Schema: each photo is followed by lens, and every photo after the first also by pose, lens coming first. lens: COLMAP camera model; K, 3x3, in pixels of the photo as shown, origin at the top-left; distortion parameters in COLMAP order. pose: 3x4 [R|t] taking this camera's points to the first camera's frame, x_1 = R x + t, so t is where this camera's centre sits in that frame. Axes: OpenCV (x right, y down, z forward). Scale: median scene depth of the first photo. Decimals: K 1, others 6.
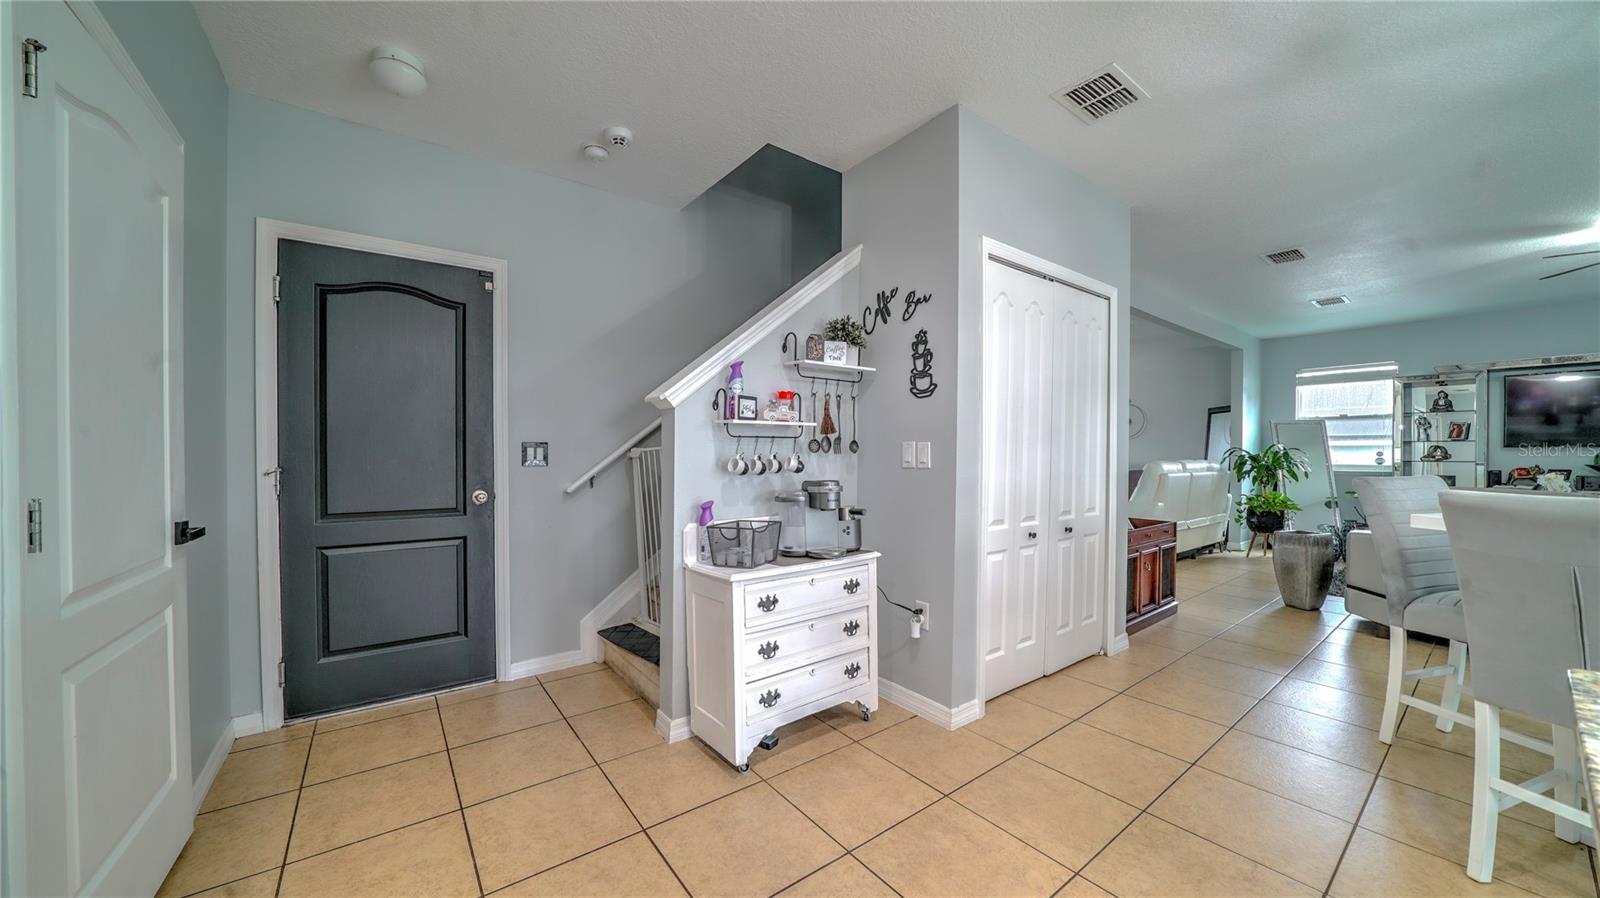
lens RADIAL K [[559.7, 0, 792.2], [0, 559.7, 458.1], [0, 0, 1]] dist [-0.019357, -0.000038]
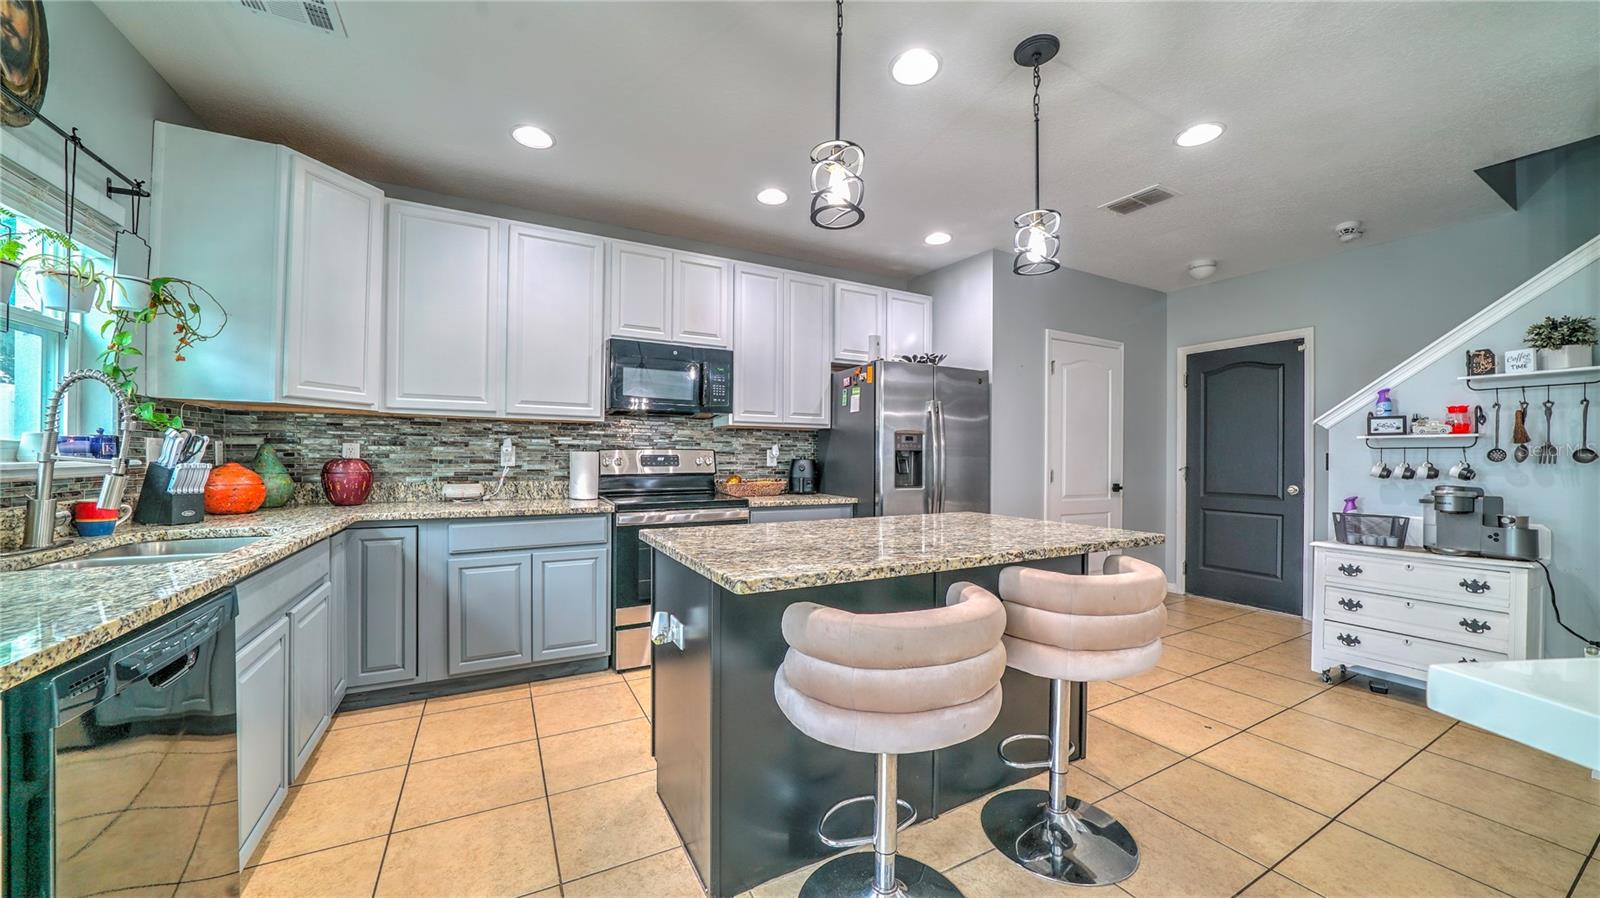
lens RADIAL K [[559.7, 0, 792.2], [0, 559.7, 458.1], [0, 0, 1]] dist [-0.019357, -0.000038]
pose [[-0.148186, 0.000489, -0.988959, 1.287542], [-0.018589, 0.999822, 0.003279, 0.004953], [0.988785, 0.018869, -0.148151, -0.139268]]
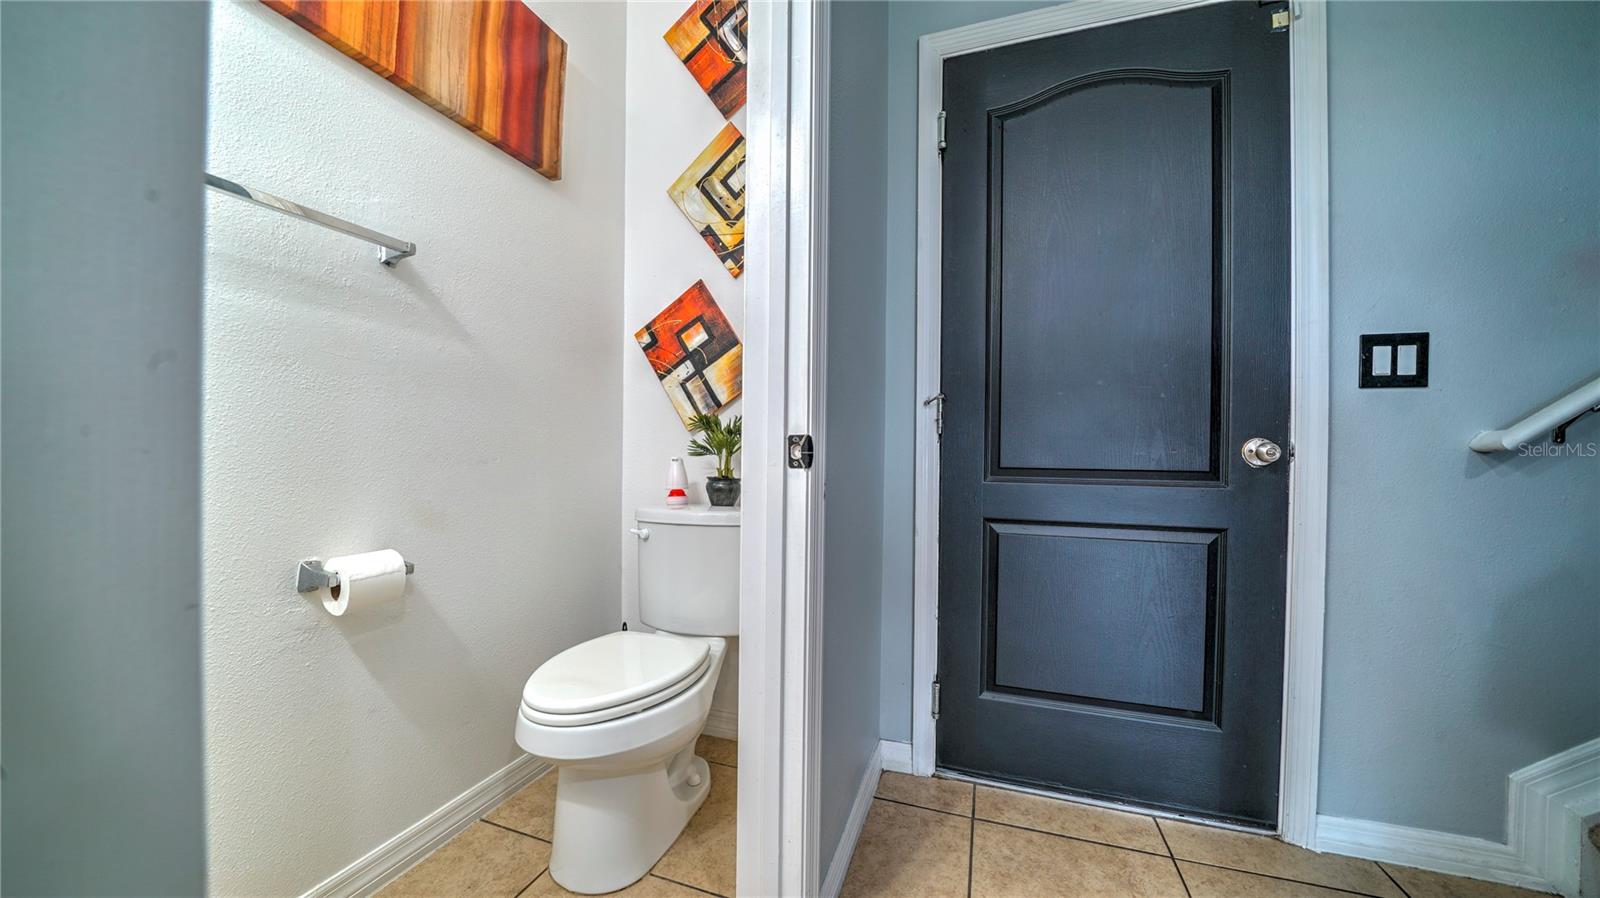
lens RADIAL K [[559.7, 0, 792.2], [0, 559.7, 458.1], [0, 0, 1]] dist [-0.019357, -0.000038]
pose [[0.555297, 0.009092, -0.831603, -0.446267], [-0.020933, 0.999776, -0.003047, 0.098580], [0.831389, 0.019100, 0.555363, 0.450714]]
